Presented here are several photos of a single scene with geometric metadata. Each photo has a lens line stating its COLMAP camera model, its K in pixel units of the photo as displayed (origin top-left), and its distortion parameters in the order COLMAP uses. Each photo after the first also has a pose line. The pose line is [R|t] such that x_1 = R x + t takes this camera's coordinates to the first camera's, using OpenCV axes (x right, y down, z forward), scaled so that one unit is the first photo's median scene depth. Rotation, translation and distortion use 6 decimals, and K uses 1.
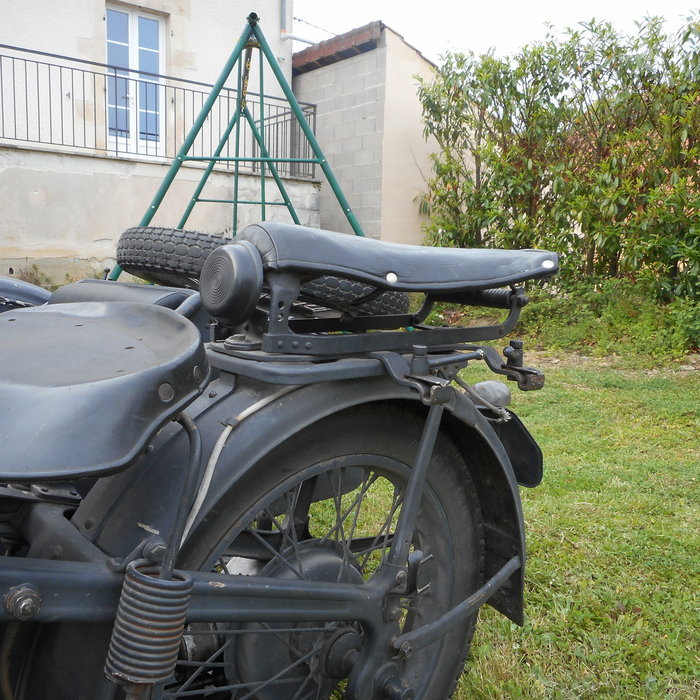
lens RADIAL K [[691.0, 0, 351.0], [0, 691.0, 350.4], [0, 0, 1]] dist [-0.005028, 0.000000]
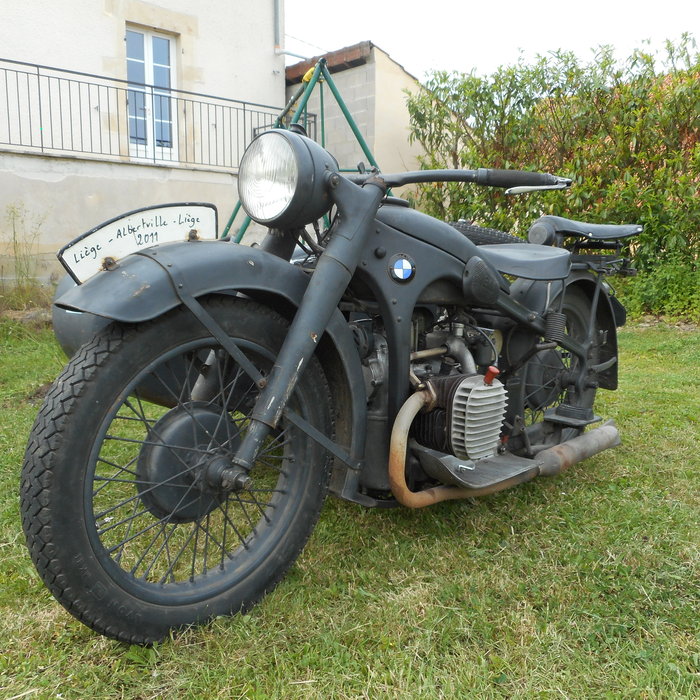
lens RADIAL K [[691.0, 0, 350.6], [0, 691.0, 348.4], [0, 0, 1]] dist [-0.005028, 0.000000]
pose [[0.996525, -0.034343, 0.075890, -0.112726], [0.033973, 0.999404, 0.006169, 0.030448], [-0.076057, -0.003569, 0.997097, -0.172456]]
